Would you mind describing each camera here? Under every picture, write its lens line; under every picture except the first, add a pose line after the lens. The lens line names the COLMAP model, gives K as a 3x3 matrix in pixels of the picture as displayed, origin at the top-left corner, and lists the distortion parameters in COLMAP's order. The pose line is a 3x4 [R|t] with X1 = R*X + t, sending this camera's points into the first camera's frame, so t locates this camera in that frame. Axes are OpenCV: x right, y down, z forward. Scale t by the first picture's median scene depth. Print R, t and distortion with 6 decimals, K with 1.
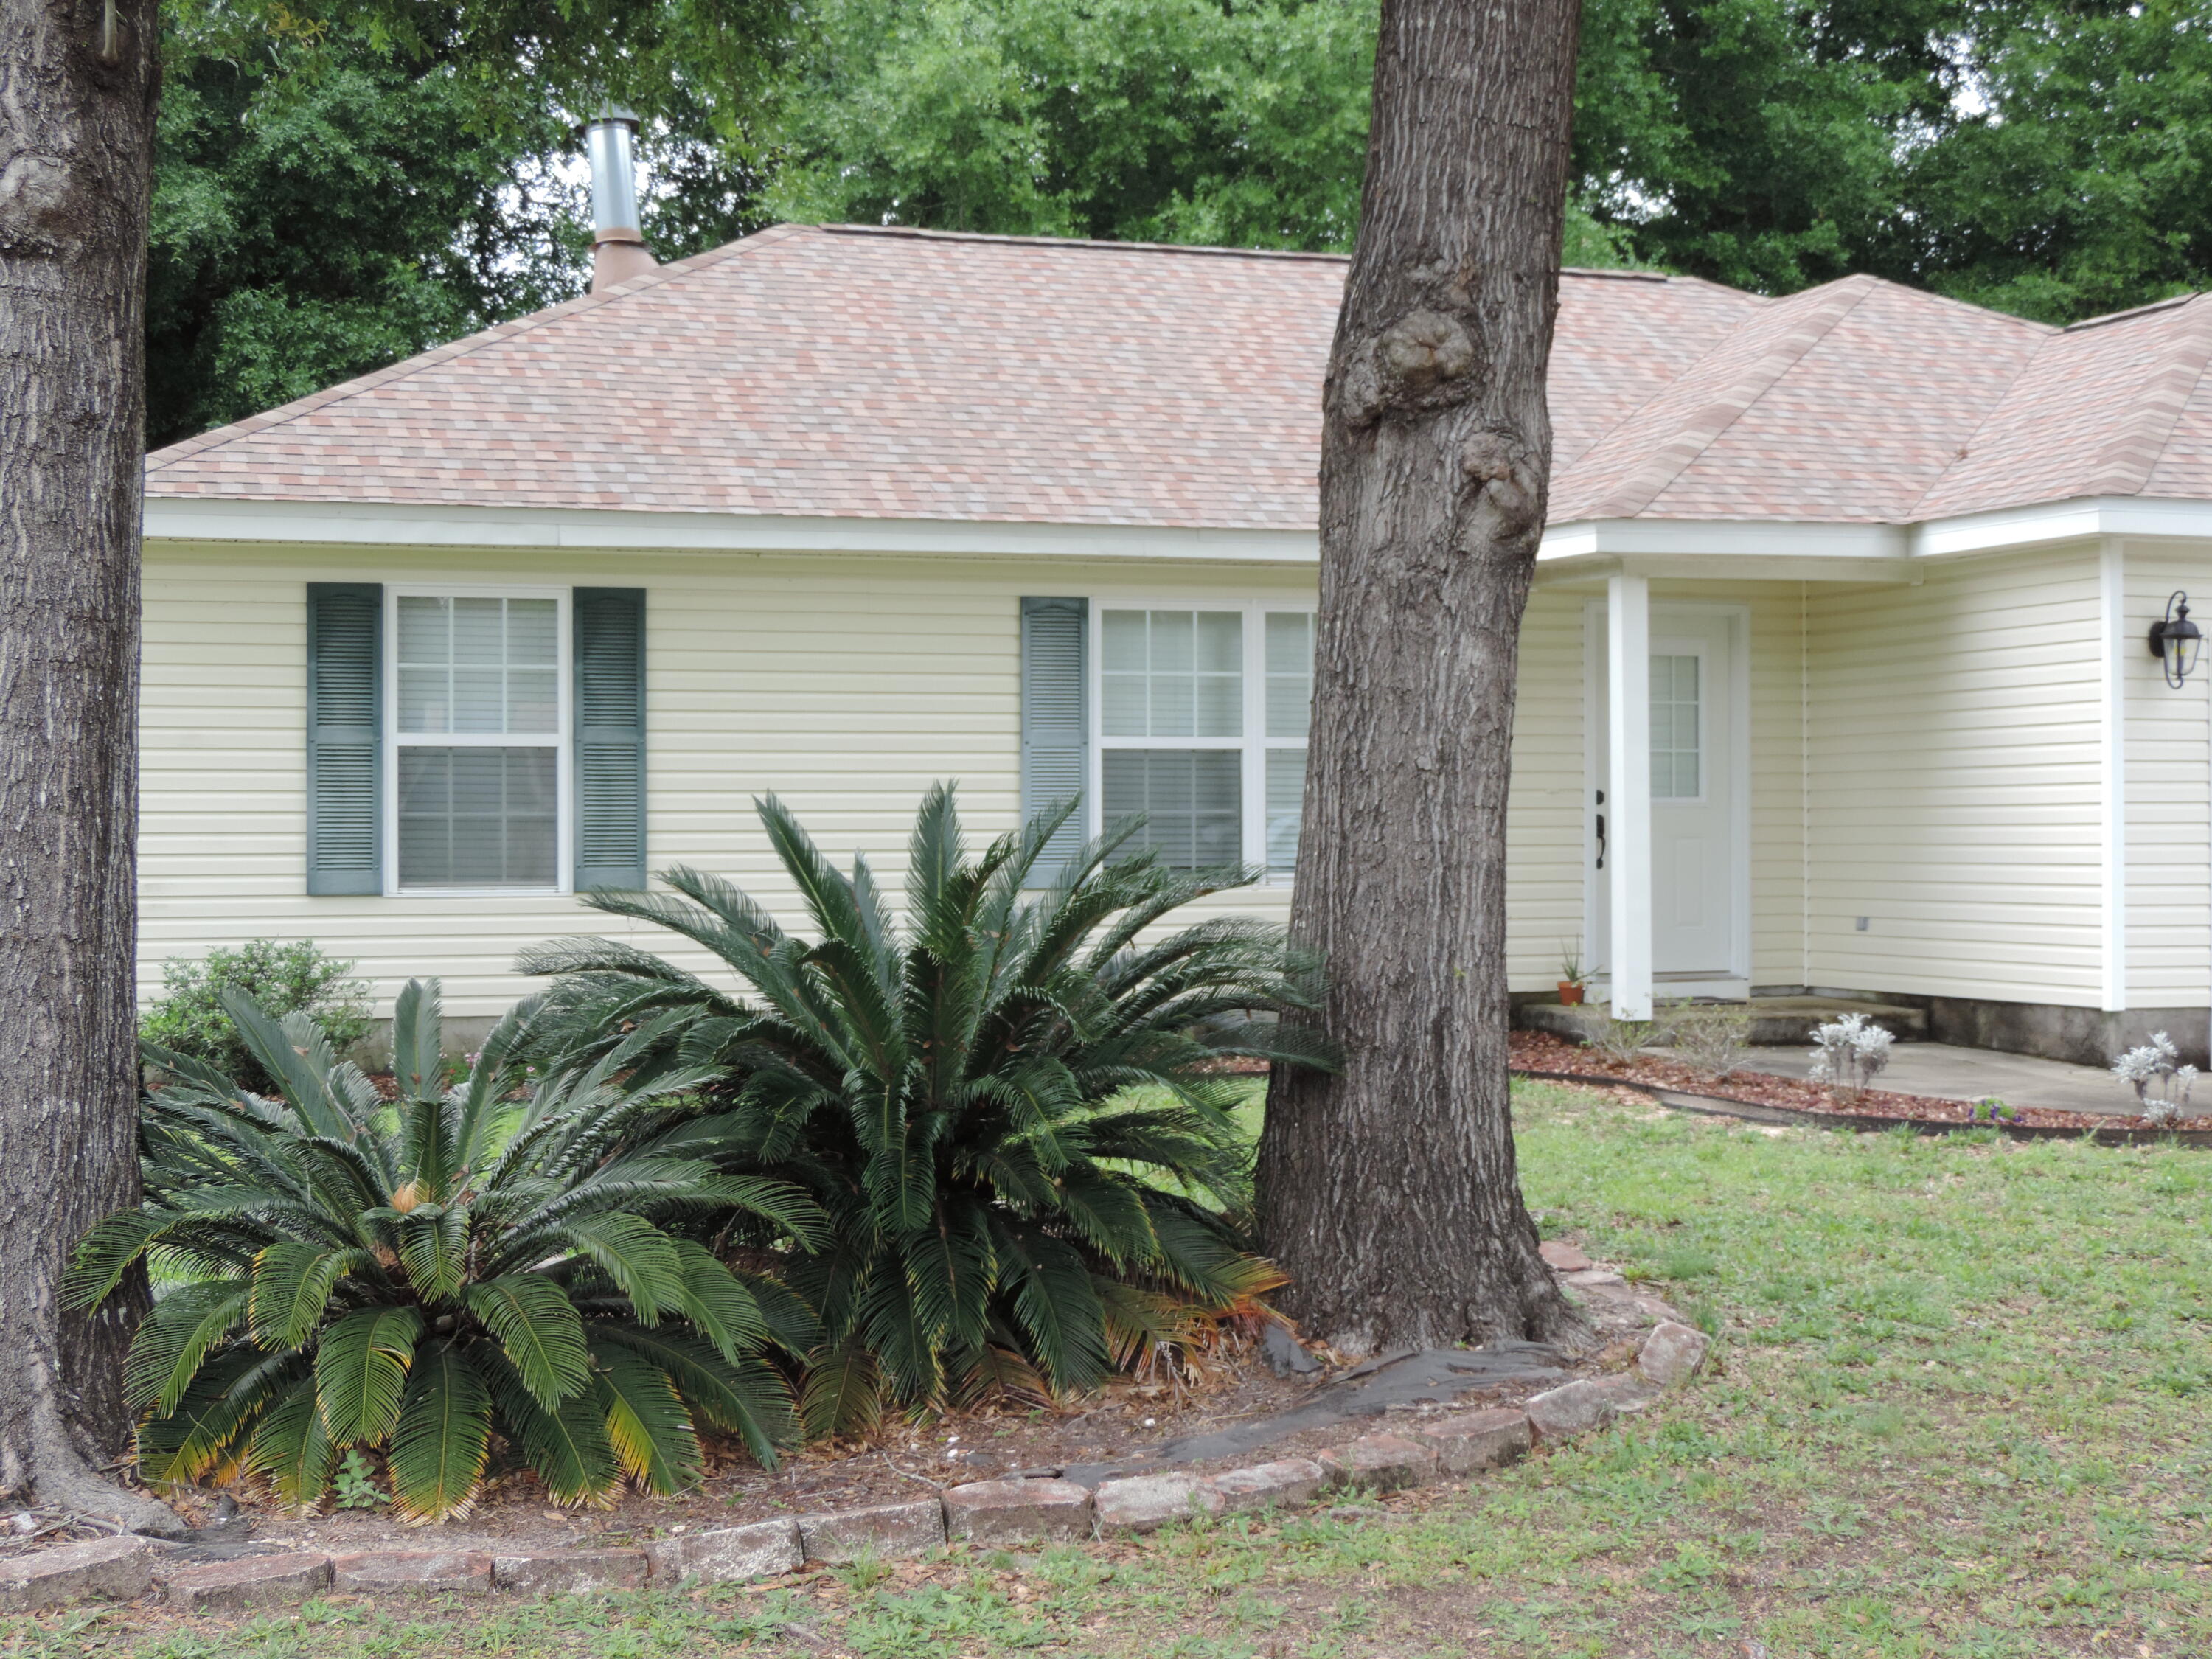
lens RADIAL K [[3262.5, 0, 1106.0], [0, 3262.5, 829.5], [0, 0, 1]] dist [-0.126469, 0.074188]
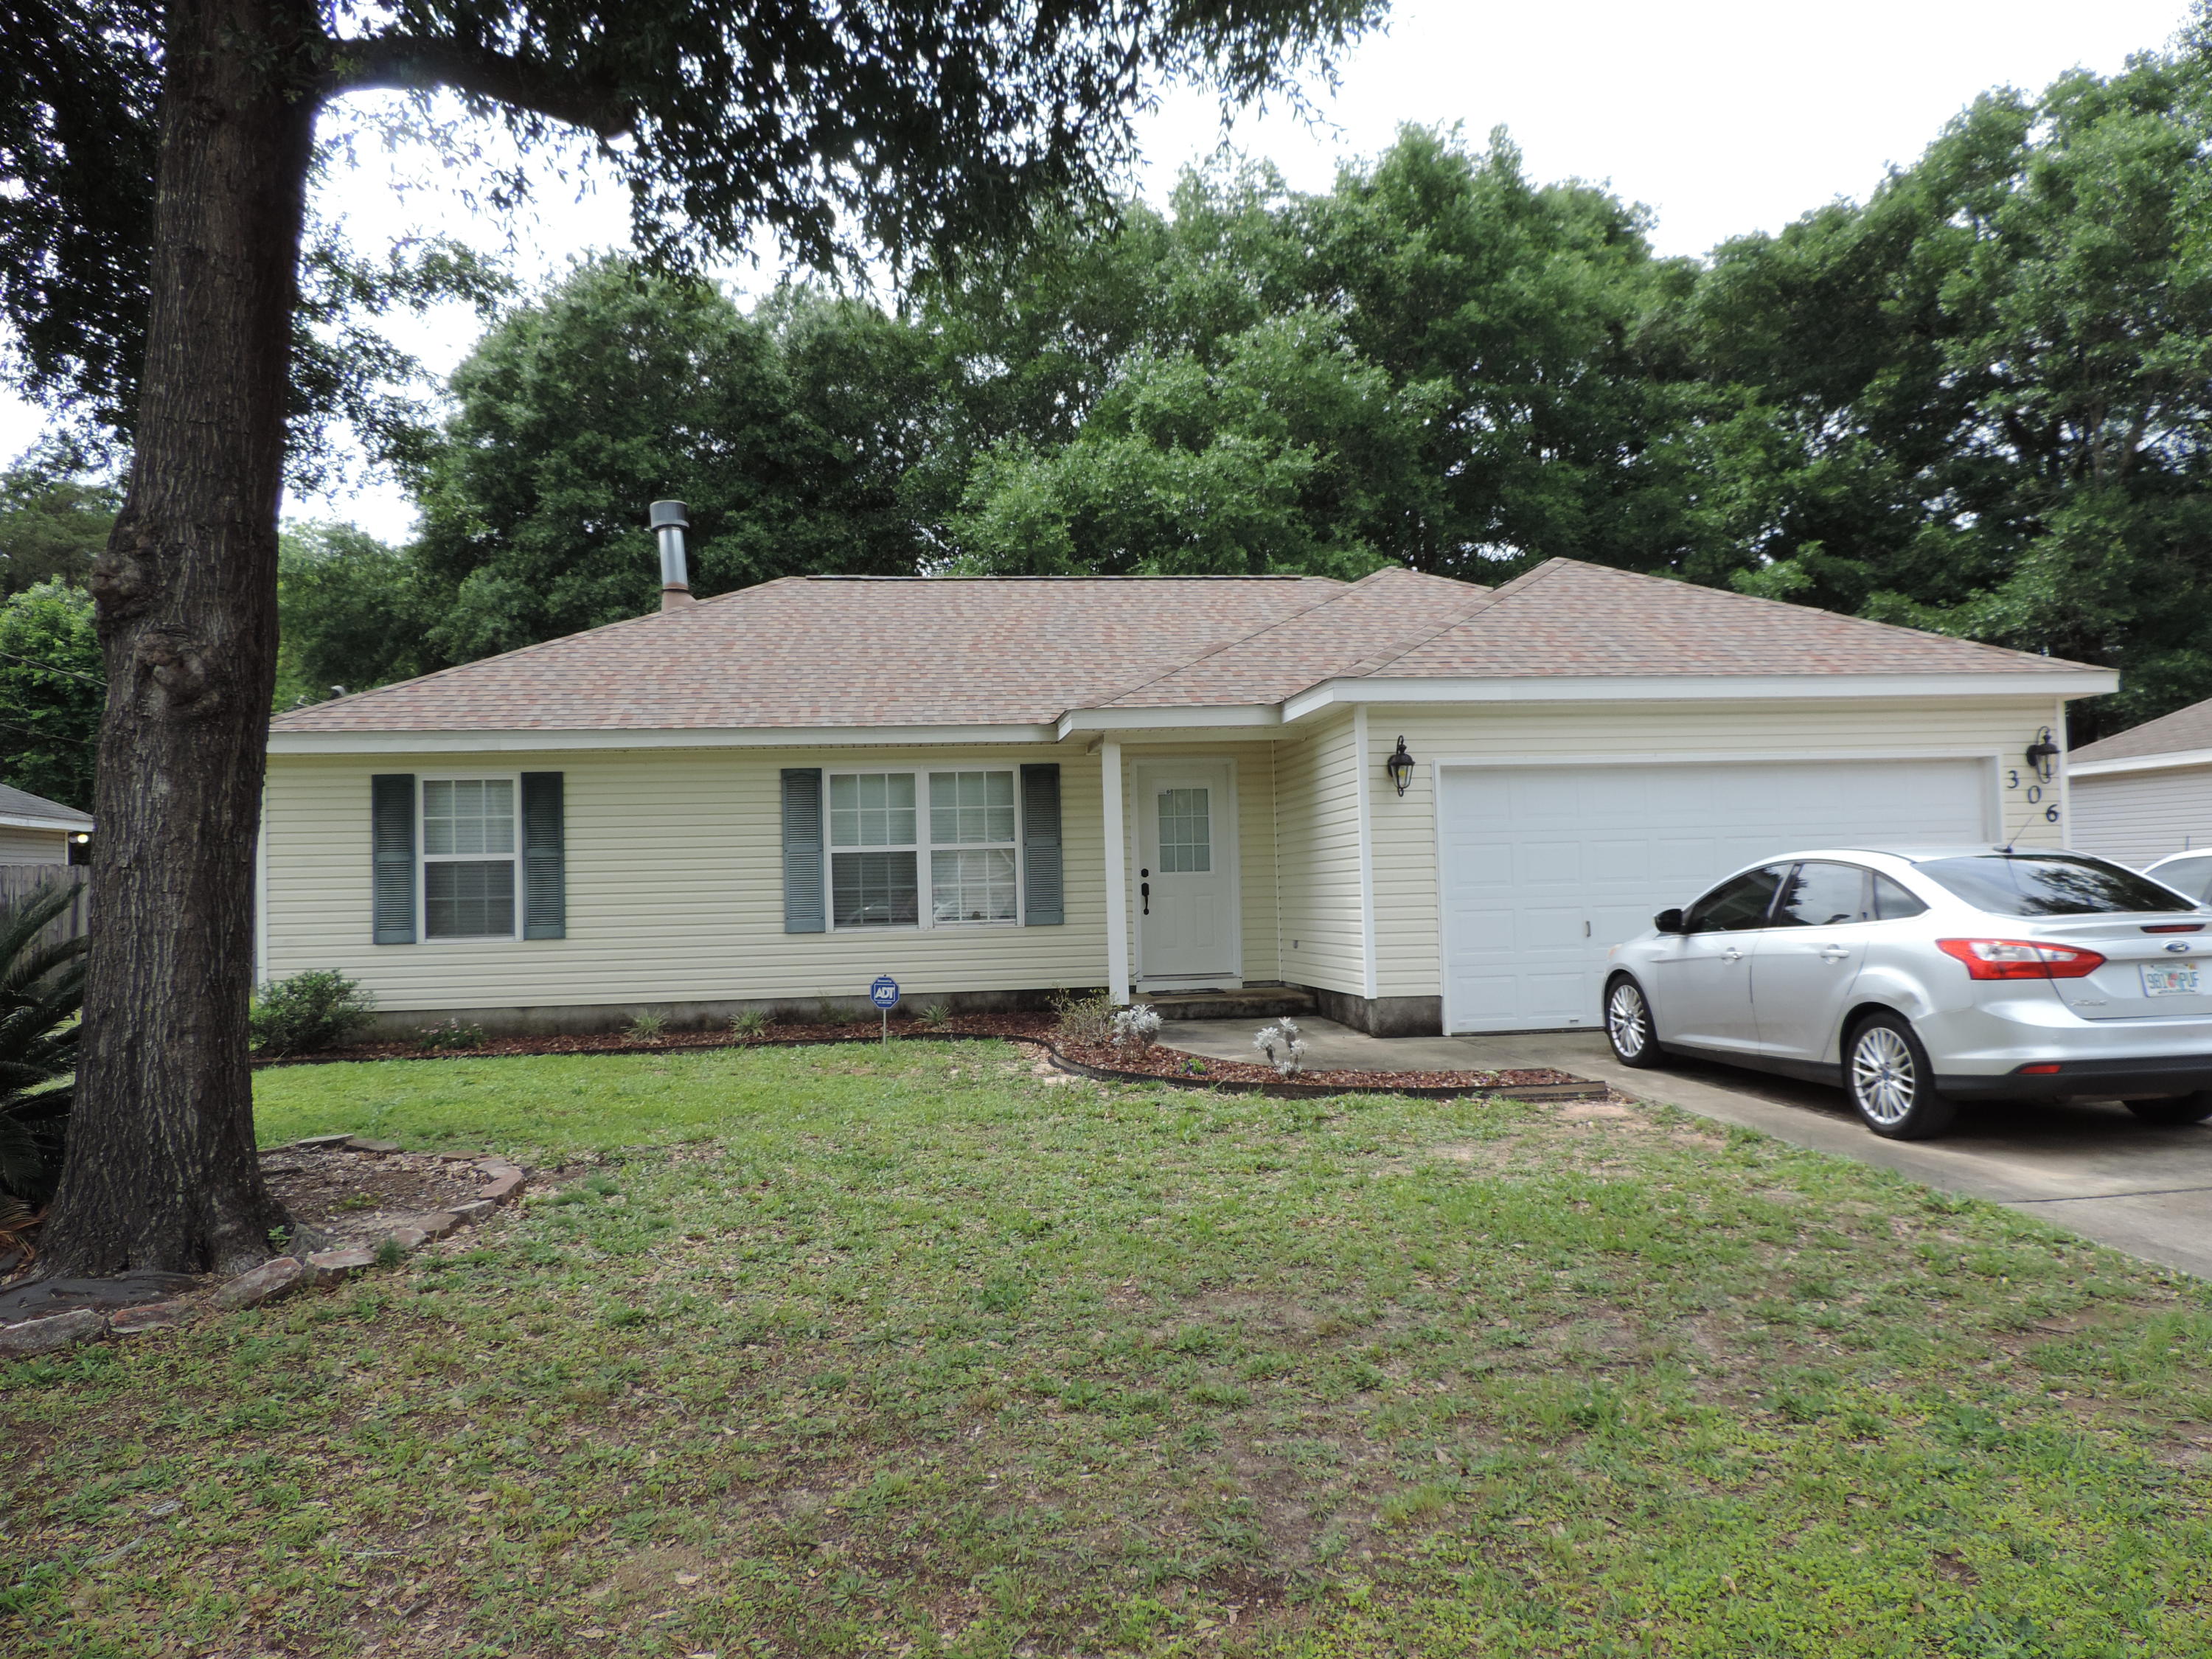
lens RADIAL K [[1563.3, 0, 1106.0], [0, 1563.3, 829.5], [0, 0, 1]] dist [-0.033241, 0.005663]
pose [[0.979261, -0.030603, -0.200277, 0.334059], [0.022588, 0.998855, -0.042179, 0.001783], [0.201339, 0.036780, 0.978831, 0.208395]]
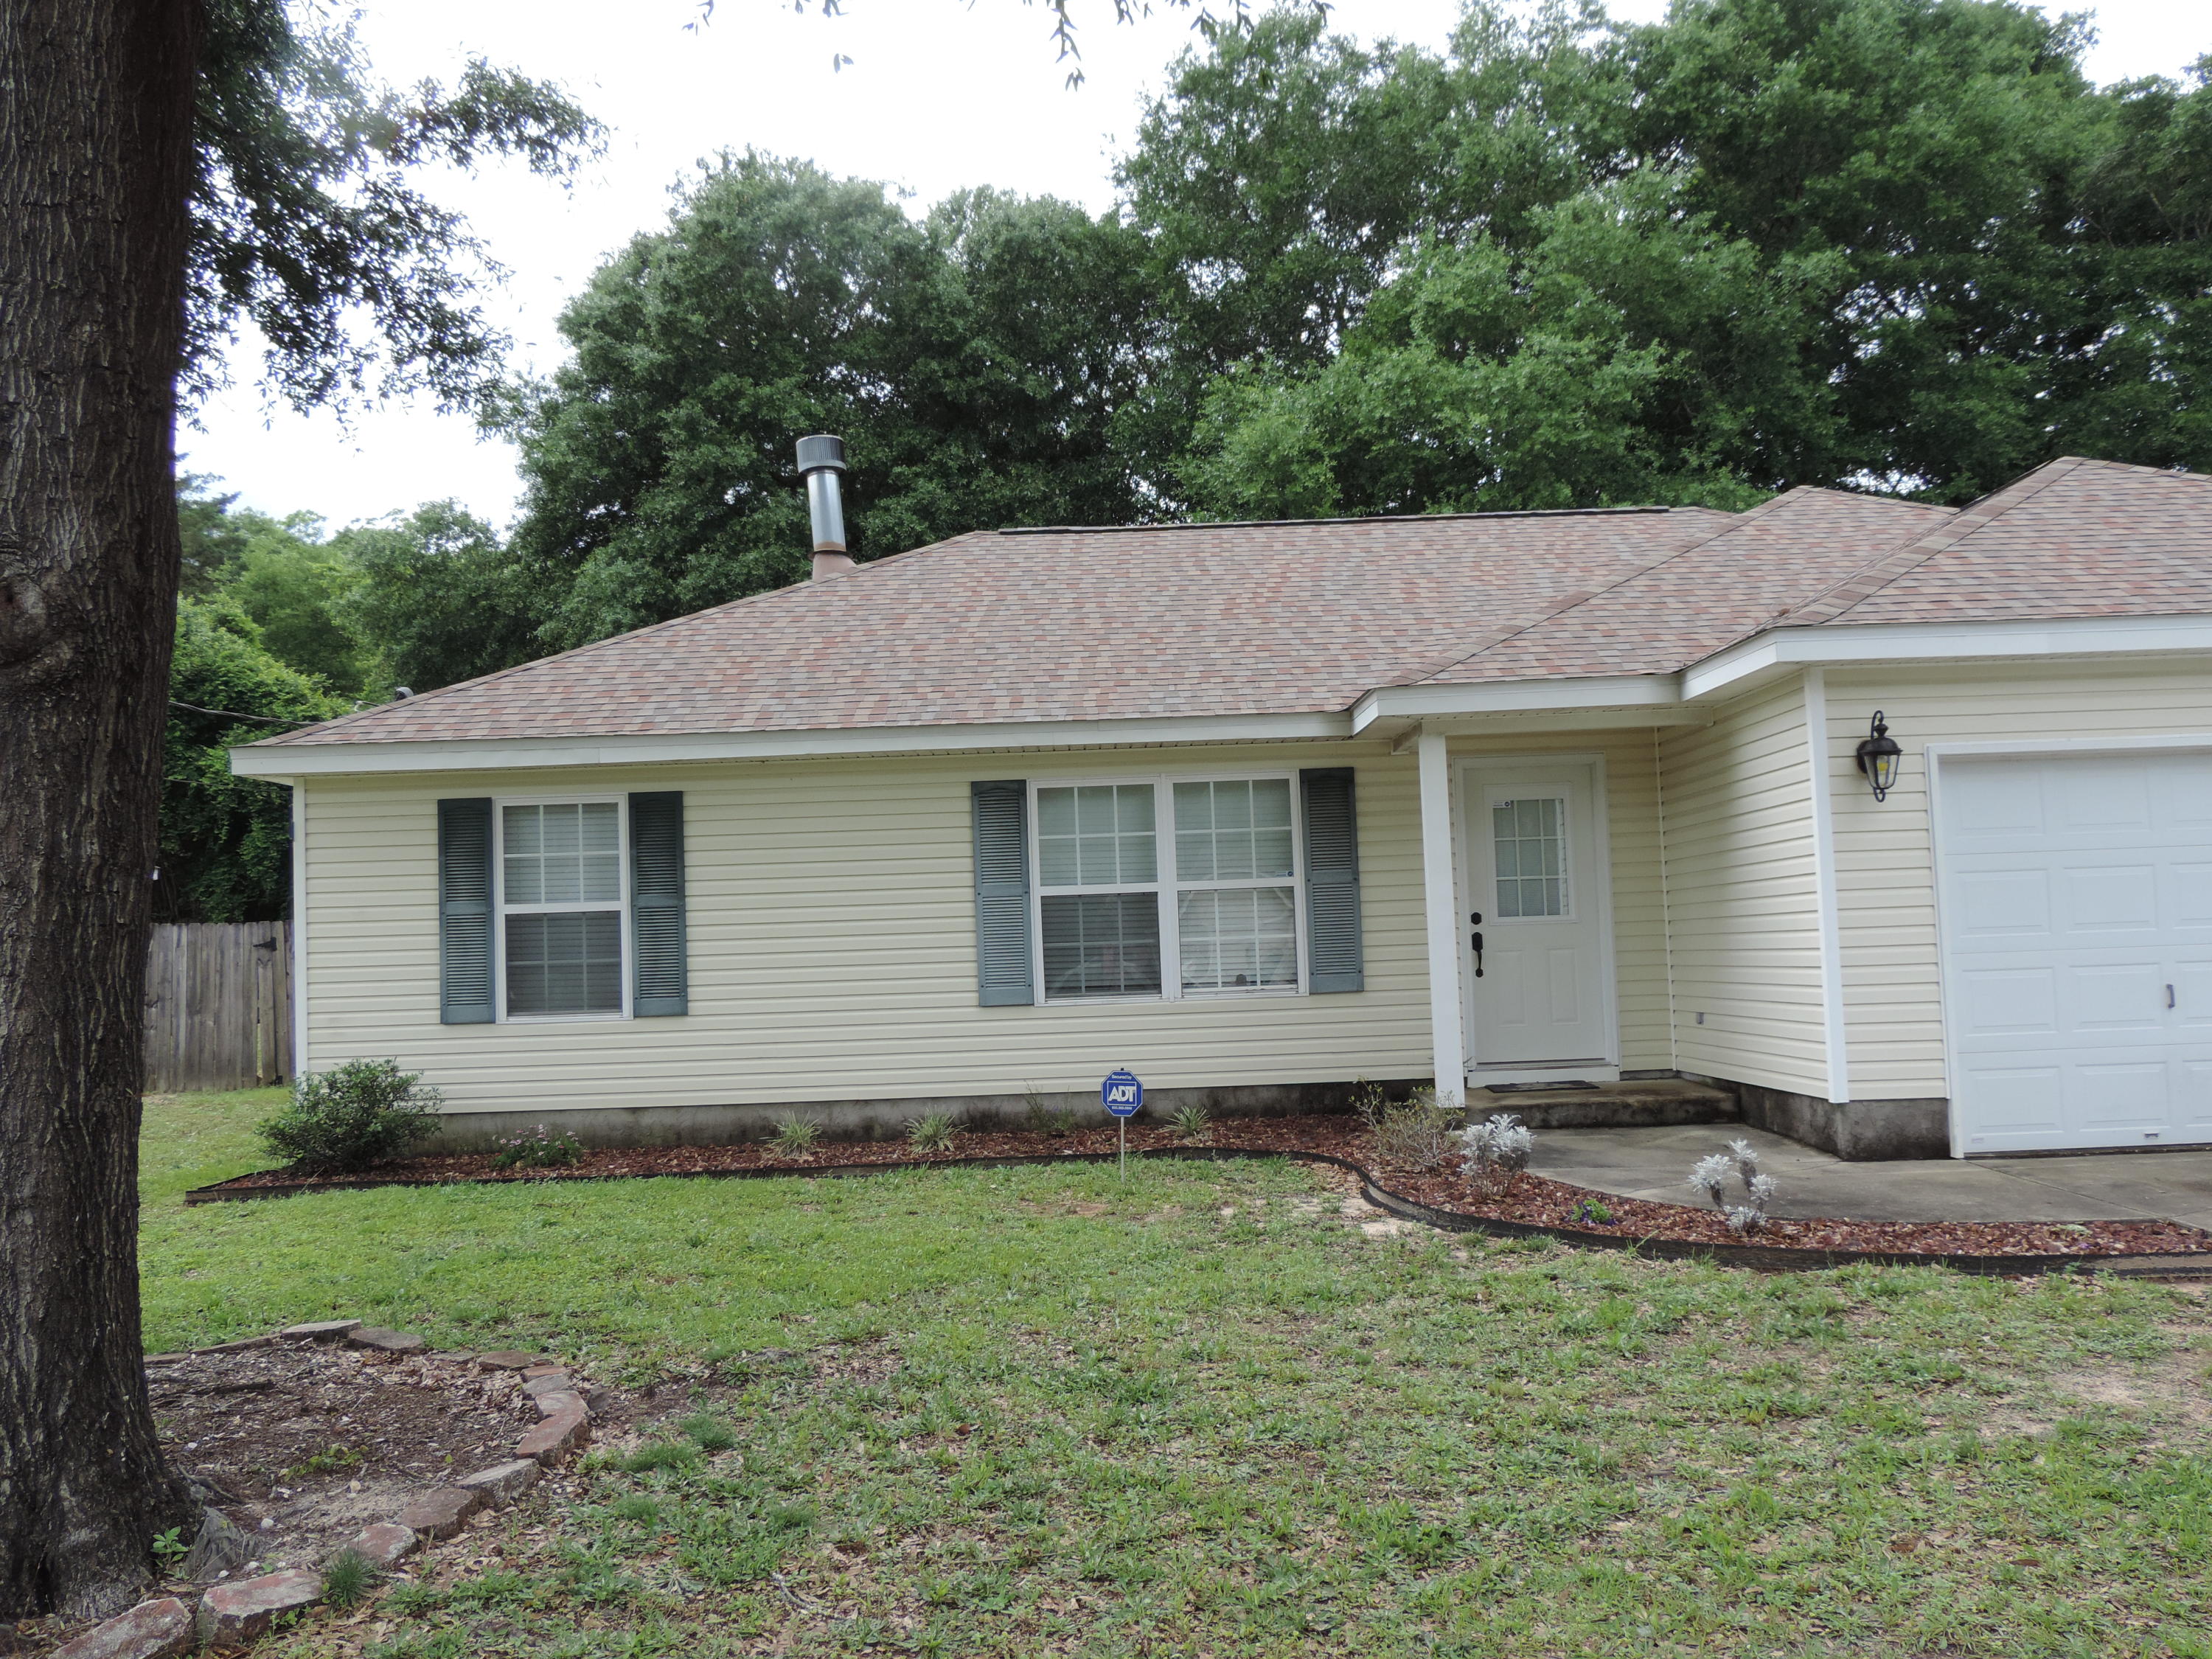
lens RADIAL K [[1900.6, 0, 1106.0], [0, 1900.6, 829.5], [0, 0, 1]] dist [-0.037597, 0.007875]
pose [[0.944076, -0.050080, -0.325902, 0.285341], [0.030896, 0.997486, -0.063780, -0.002269], [0.328276, 0.050144, 0.943250, 0.313976]]
